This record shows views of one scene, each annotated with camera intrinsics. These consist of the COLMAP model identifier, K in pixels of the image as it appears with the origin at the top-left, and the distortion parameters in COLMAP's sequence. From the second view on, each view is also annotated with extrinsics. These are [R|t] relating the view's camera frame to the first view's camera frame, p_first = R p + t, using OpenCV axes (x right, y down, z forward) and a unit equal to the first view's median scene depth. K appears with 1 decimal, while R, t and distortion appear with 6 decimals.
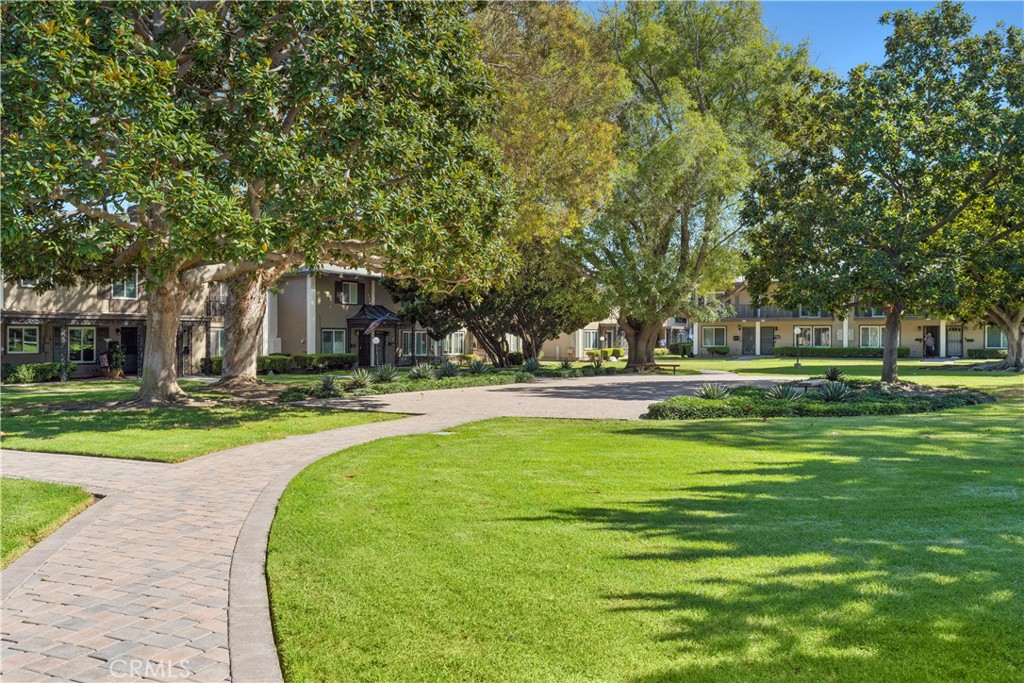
lens RADIAL K [[798.8, 0, 511.8], [0, 798.8, 341.0], [0, 0, 1]] dist [-0.000309, 0.000262]
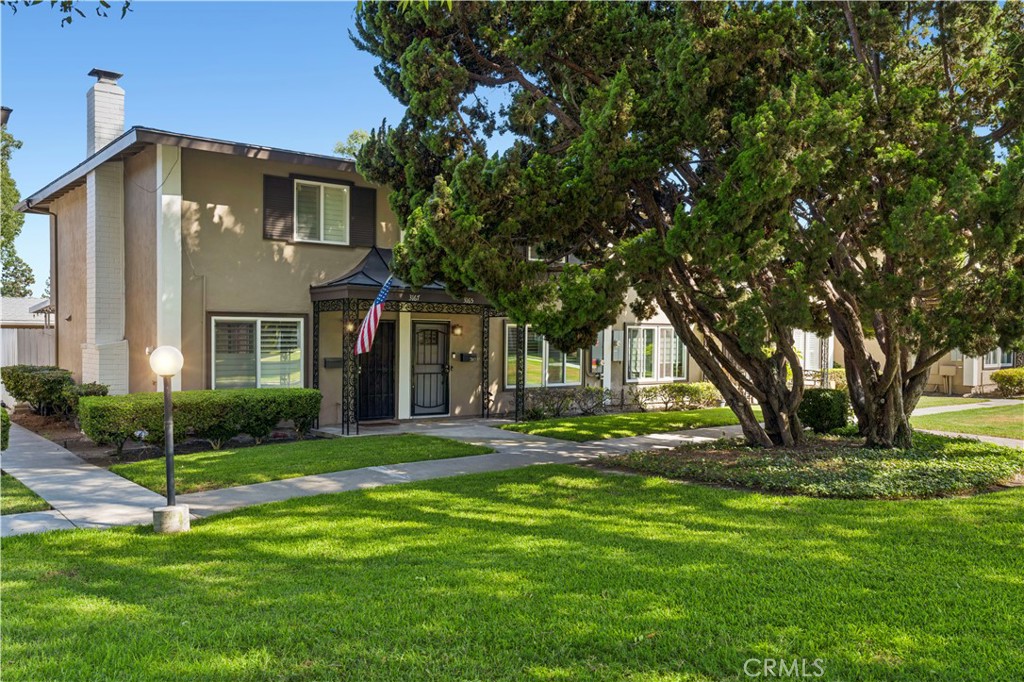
lens RADIAL K [[798.8, 0, 509.6], [0, 798.8, 339.8], [0, 0, 1]] dist [-0.000309, 0.000262]
pose [[0.938781, 0.005211, -0.344476, -0.003573], [-0.005408, 0.999985, 0.000389, -0.005297], [0.344473, 0.001498, 0.938795, 0.684614]]
